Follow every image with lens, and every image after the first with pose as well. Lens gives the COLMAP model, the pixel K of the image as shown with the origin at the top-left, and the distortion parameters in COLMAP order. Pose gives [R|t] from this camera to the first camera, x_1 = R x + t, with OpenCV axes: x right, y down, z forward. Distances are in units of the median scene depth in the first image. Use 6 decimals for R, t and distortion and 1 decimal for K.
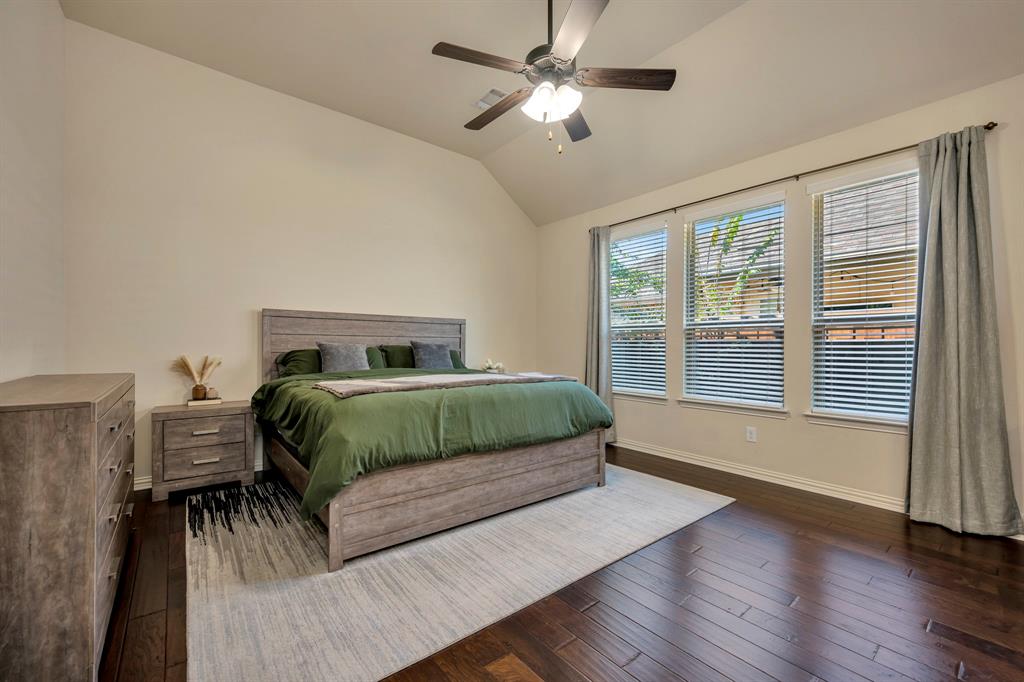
lens RADIAL K [[418.2, 0, 516.8], [0, 418.2, 346.9], [0, 0, 1]] dist [0.001859, -0.000821]
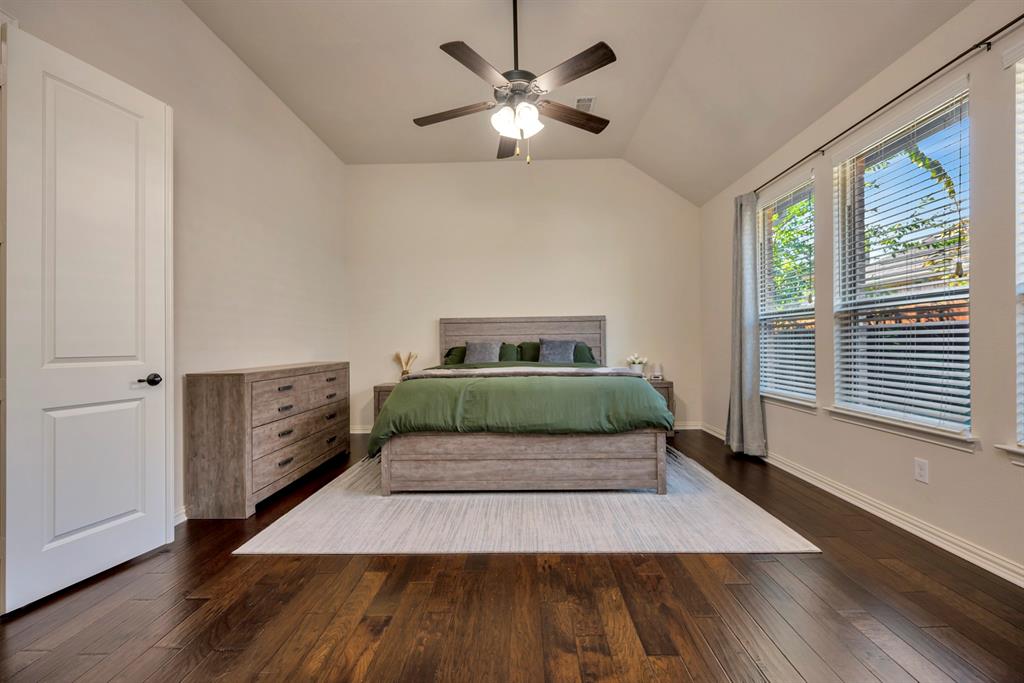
lens RADIAL K [[405.1, 0, 514.6], [0, 405.1, 341.0], [0, 0, 1]] dist [0.001259, -0.000006]
pose [[0.758959, -0.021930, -0.650769, 0.649943], [0.018900, 0.999754, -0.011647, 0.008502], [0.650864, -0.003460, 0.759186, 0.159987]]
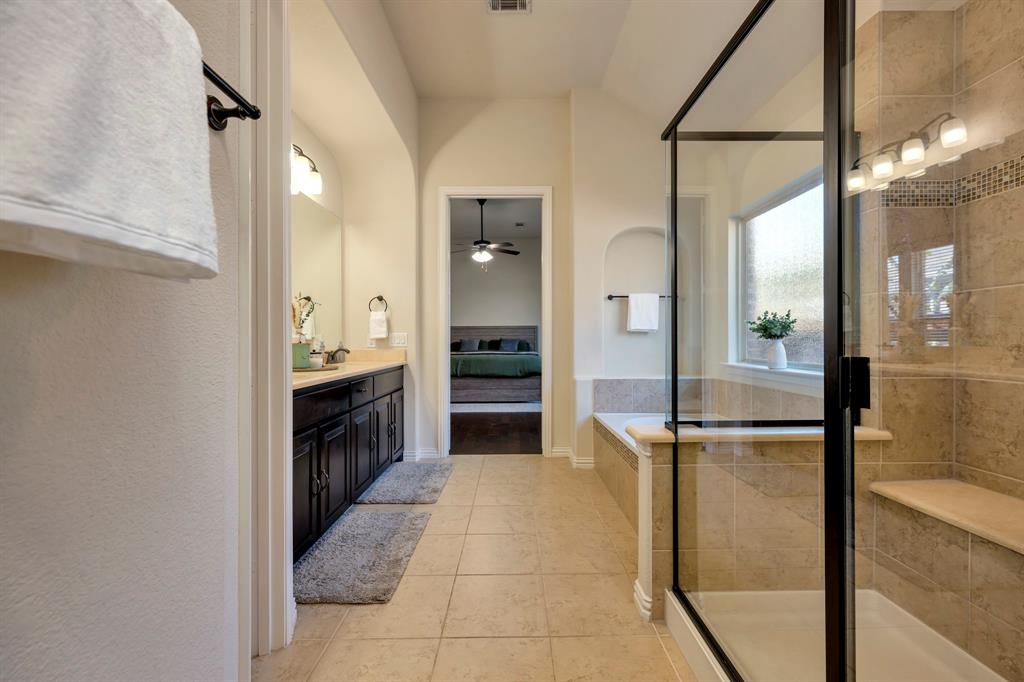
lens RADIAL K [[418.2, 0, 514.2], [0, 418.2, 337.4], [0, 0, 1]] dist [0.001859, -0.000821]
pose [[0.768131, -0.013398, -0.640153, 1.817171], [0.009833, 0.999910, -0.009129, 0.009184], [0.640217, 0.000718, 0.768193, -0.943762]]
